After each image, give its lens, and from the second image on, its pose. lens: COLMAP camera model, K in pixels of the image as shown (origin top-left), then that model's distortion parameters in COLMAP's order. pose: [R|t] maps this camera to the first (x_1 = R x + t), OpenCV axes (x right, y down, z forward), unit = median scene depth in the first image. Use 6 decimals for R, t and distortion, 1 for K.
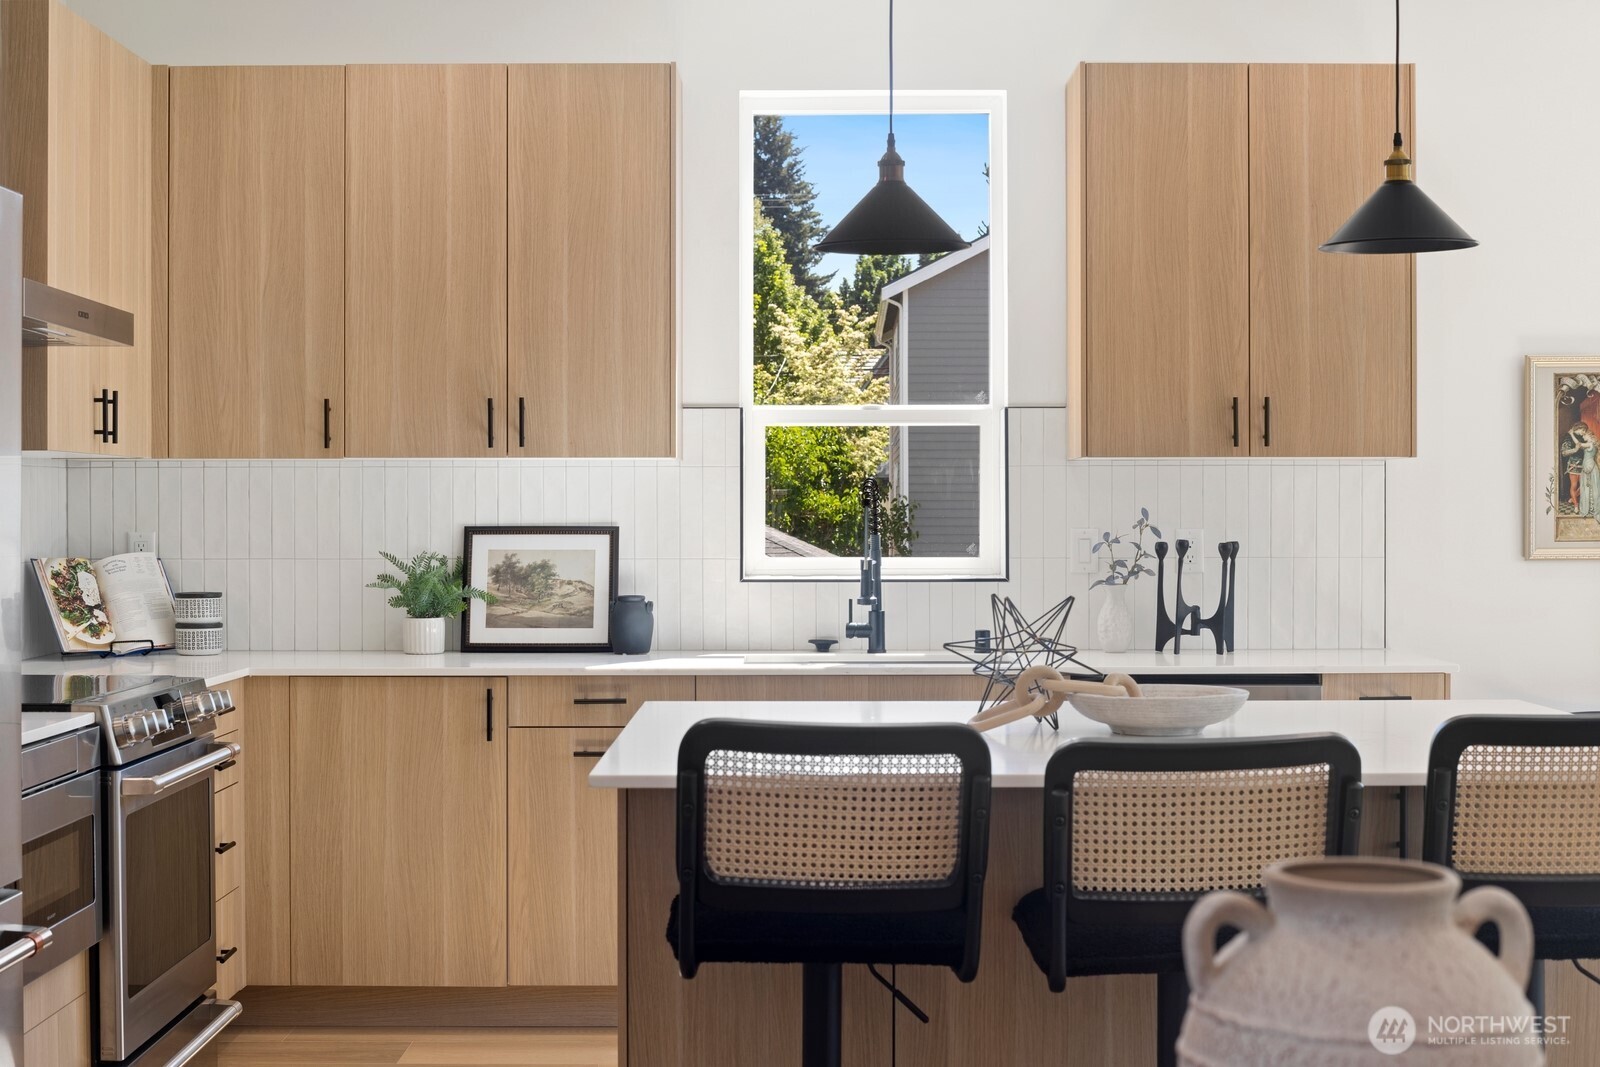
lens RADIAL K [[2360.6, 0, 799.4], [0, 2360.6, 523.9], [0, 0, 1]] dist [-0.025202, 0.000000]
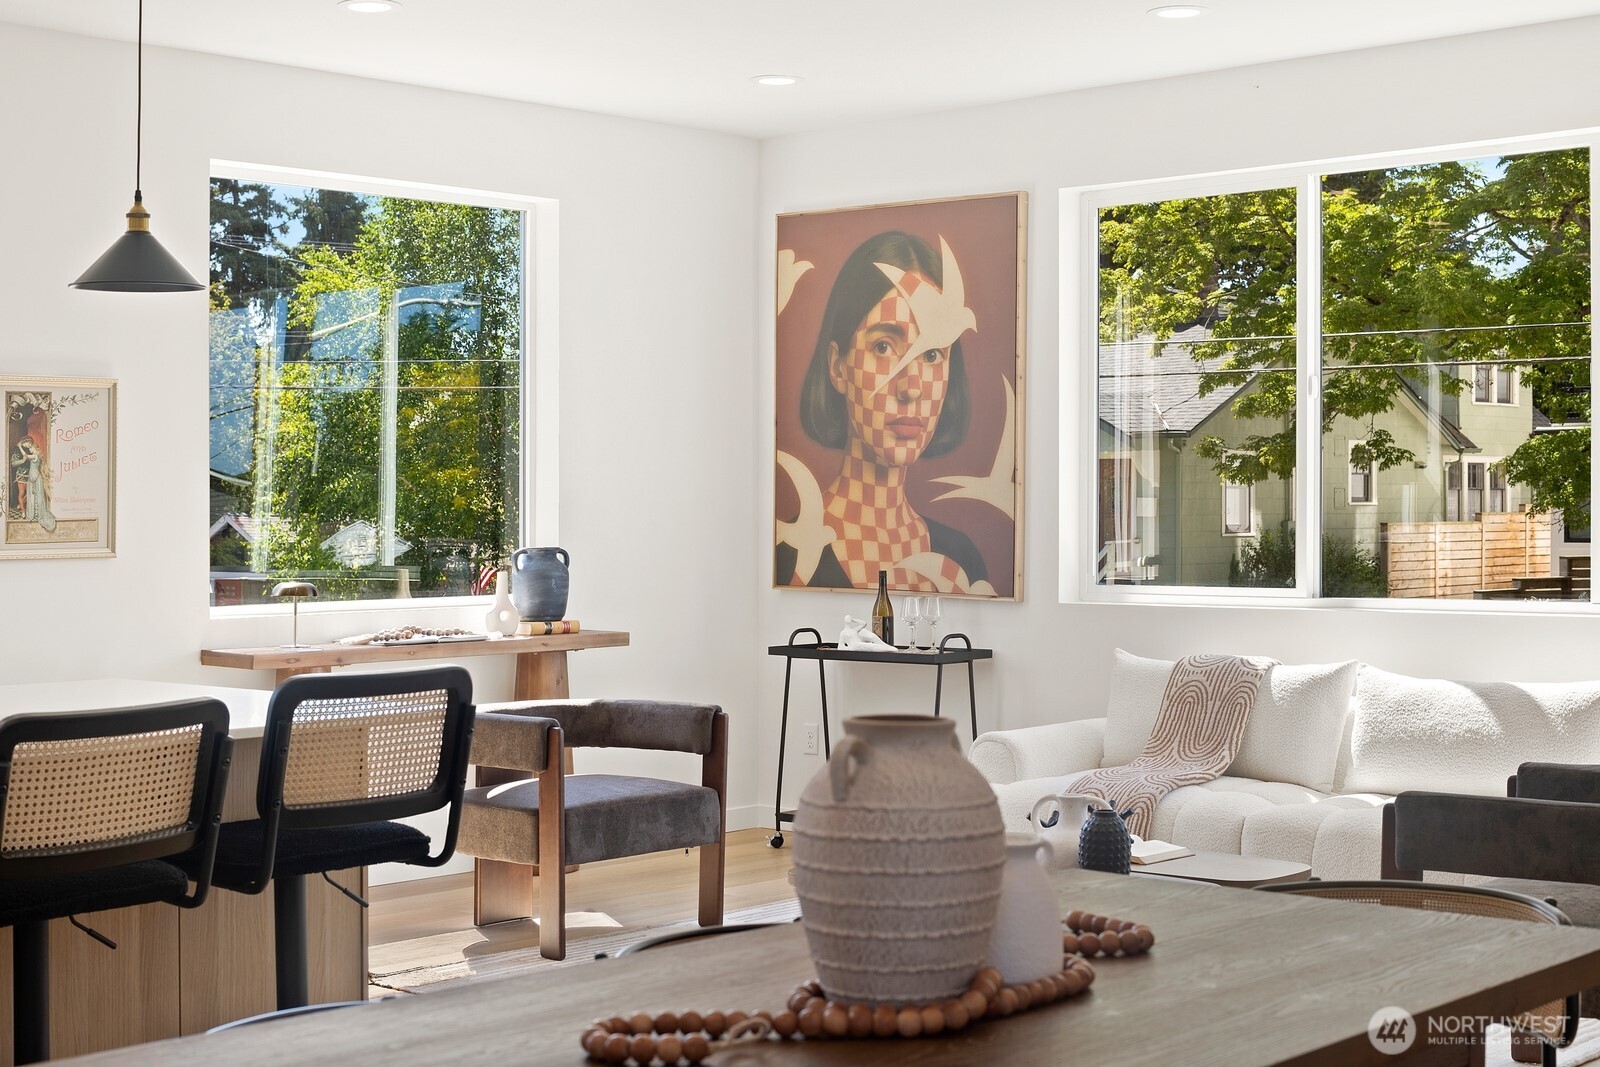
lens RADIAL K [[2360.6, 0, 799.6], [0, 2360.6, 544.1], [0, 0, 1]] dist [-0.025202, 0.000000]
pose [[0.684802, -0.013743, 0.728599, -0.438246], [0.010360, 0.999905, 0.009123, 0.002610], [-0.728655, 0.001301, 0.684879, -0.045494]]
